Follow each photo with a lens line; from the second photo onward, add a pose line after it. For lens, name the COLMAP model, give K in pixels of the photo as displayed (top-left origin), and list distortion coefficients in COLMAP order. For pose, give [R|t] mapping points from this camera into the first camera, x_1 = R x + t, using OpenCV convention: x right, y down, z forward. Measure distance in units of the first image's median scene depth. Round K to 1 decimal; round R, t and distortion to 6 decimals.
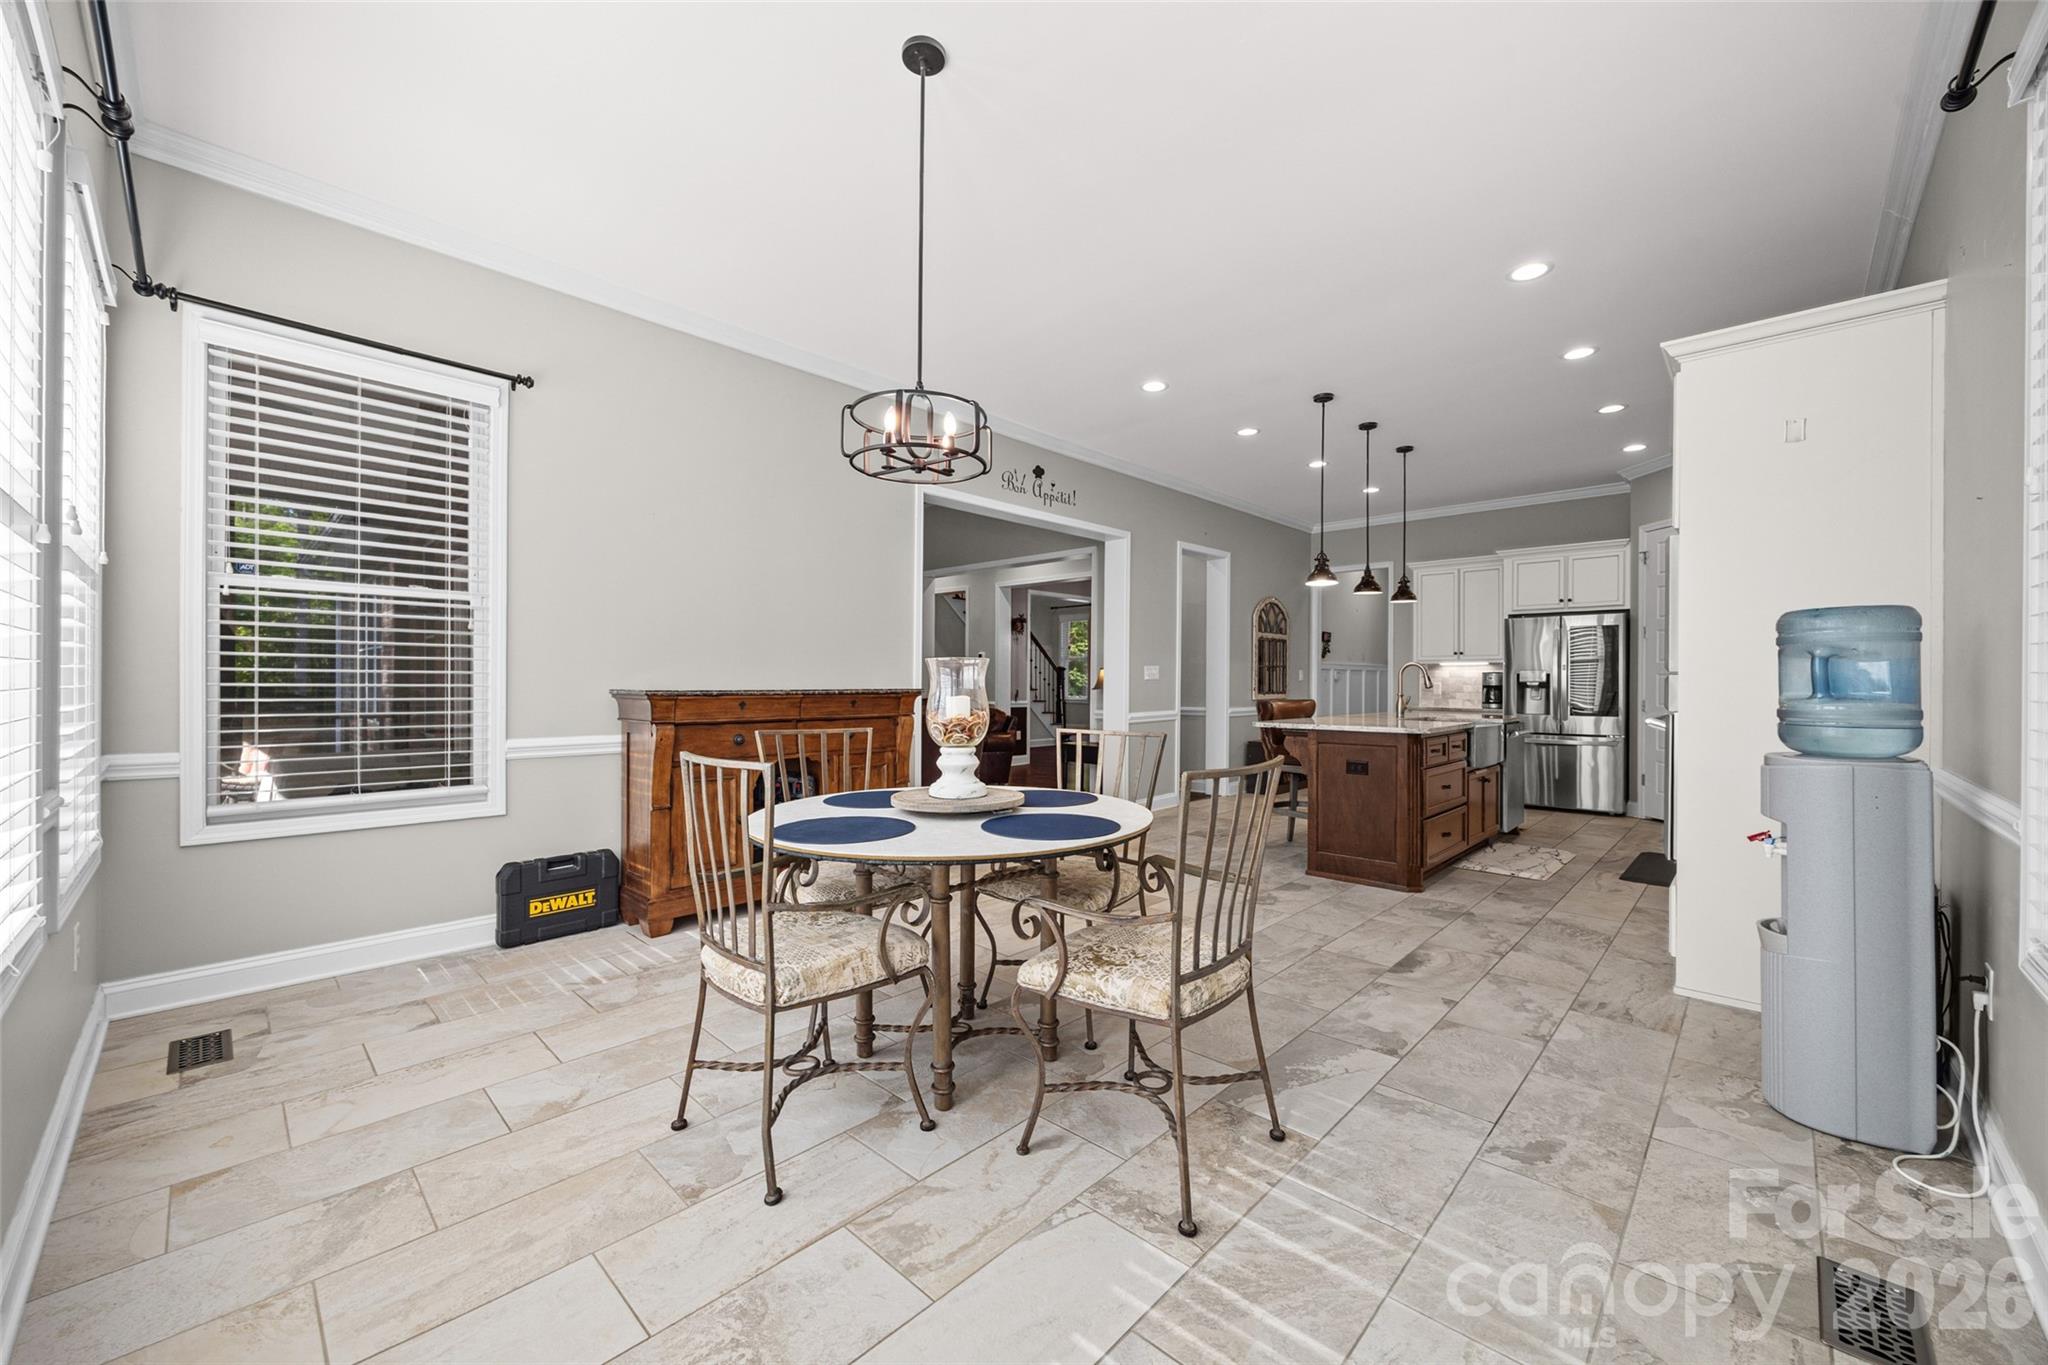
lens RADIAL K [[784.0, 0, 1017.5], [0, 784.0, 681.1], [0, 0, 1]] dist [-0.002025, 0.000054]
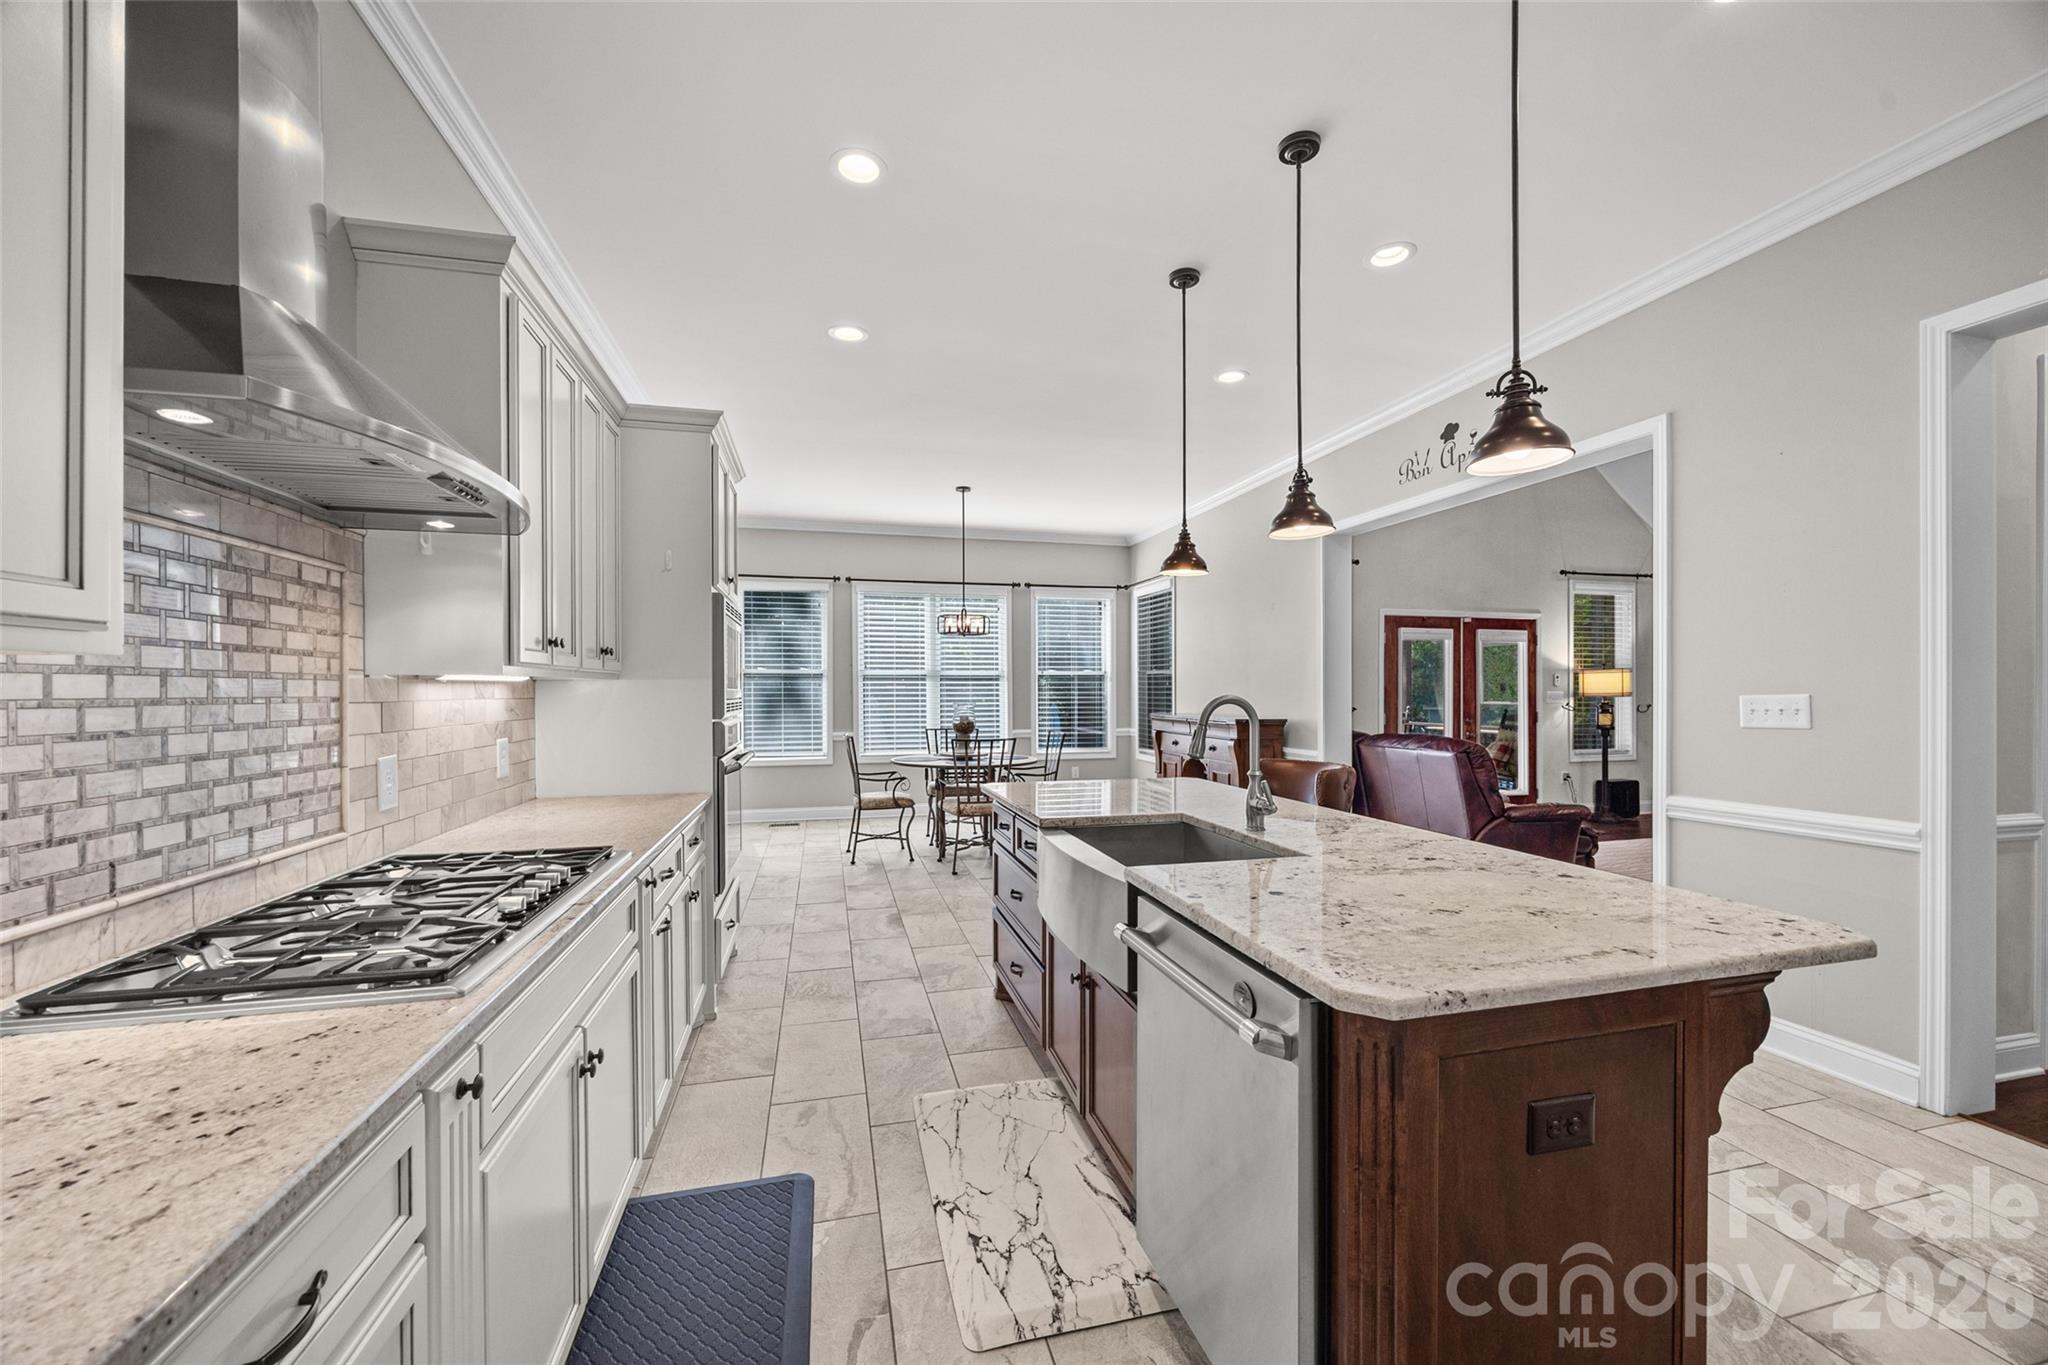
lens RADIAL K [[784.0, 0, 1025.6], [0, 784.0, 683.3], [0, 0, 1]] dist [-0.002025, 0.000054]
pose [[-0.520427, -0.012312, -0.853818, 0.745445], [-0.001782, 0.999910, -0.013332, -0.019782], [0.853905, -0.005417, -0.520401, 0.912738]]
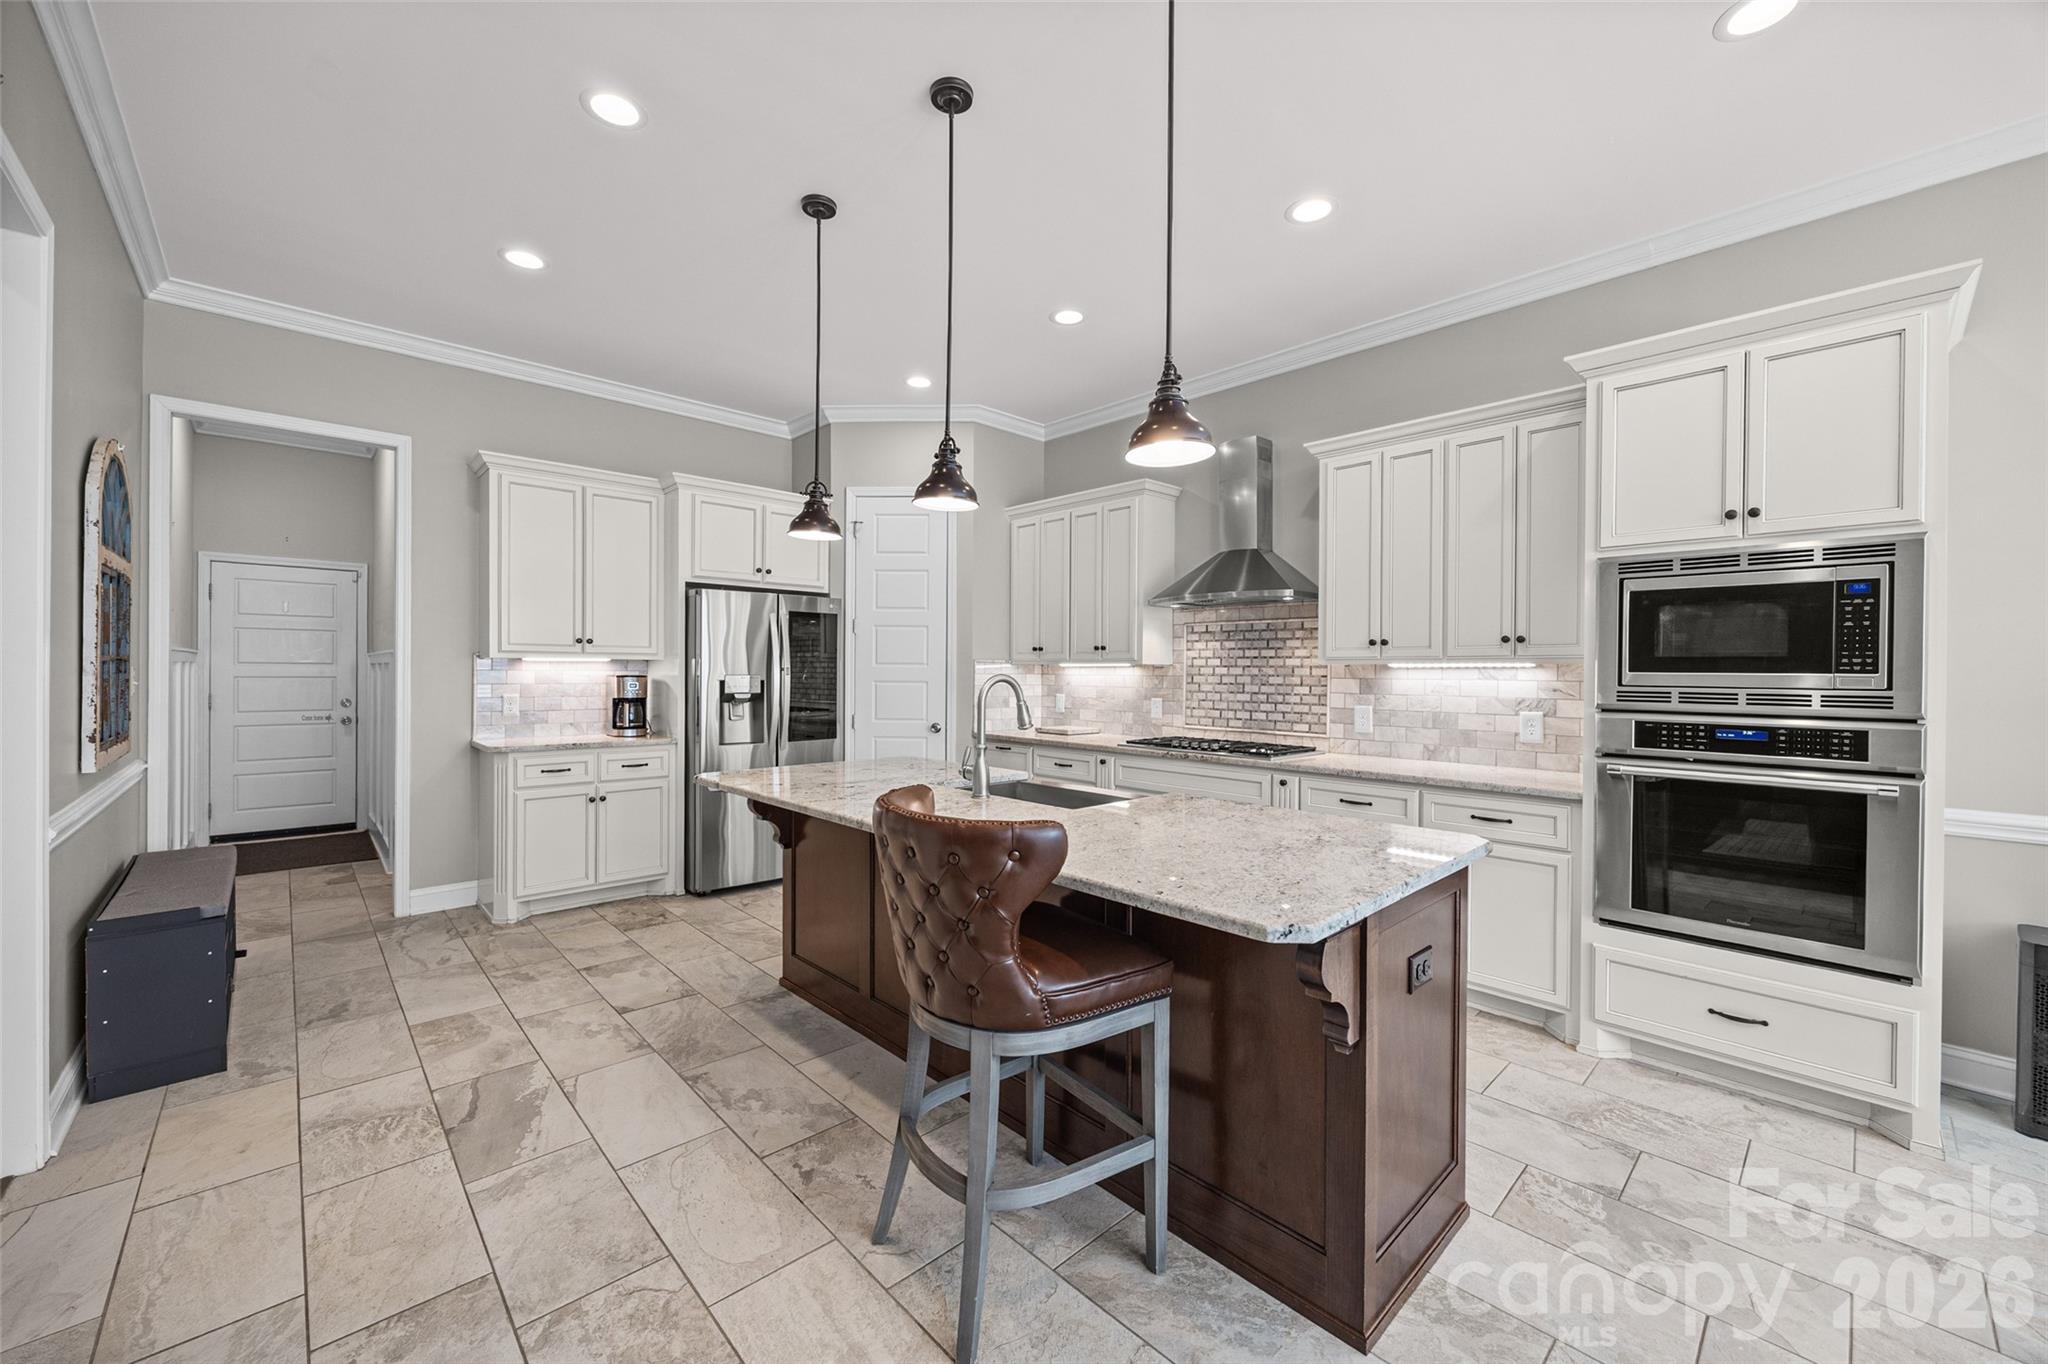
lens RADIAL K [[784.0, 0, 1026.8], [0, 784.0, 676.0], [0, 0, 1]] dist [-0.002025, 0.000054]
pose [[0.042289, -0.011934, 0.999034, 0.033117], [-0.006679, 0.999903, 0.012227, -0.023530], [-0.999083, -0.007190, 0.042205, 0.782868]]
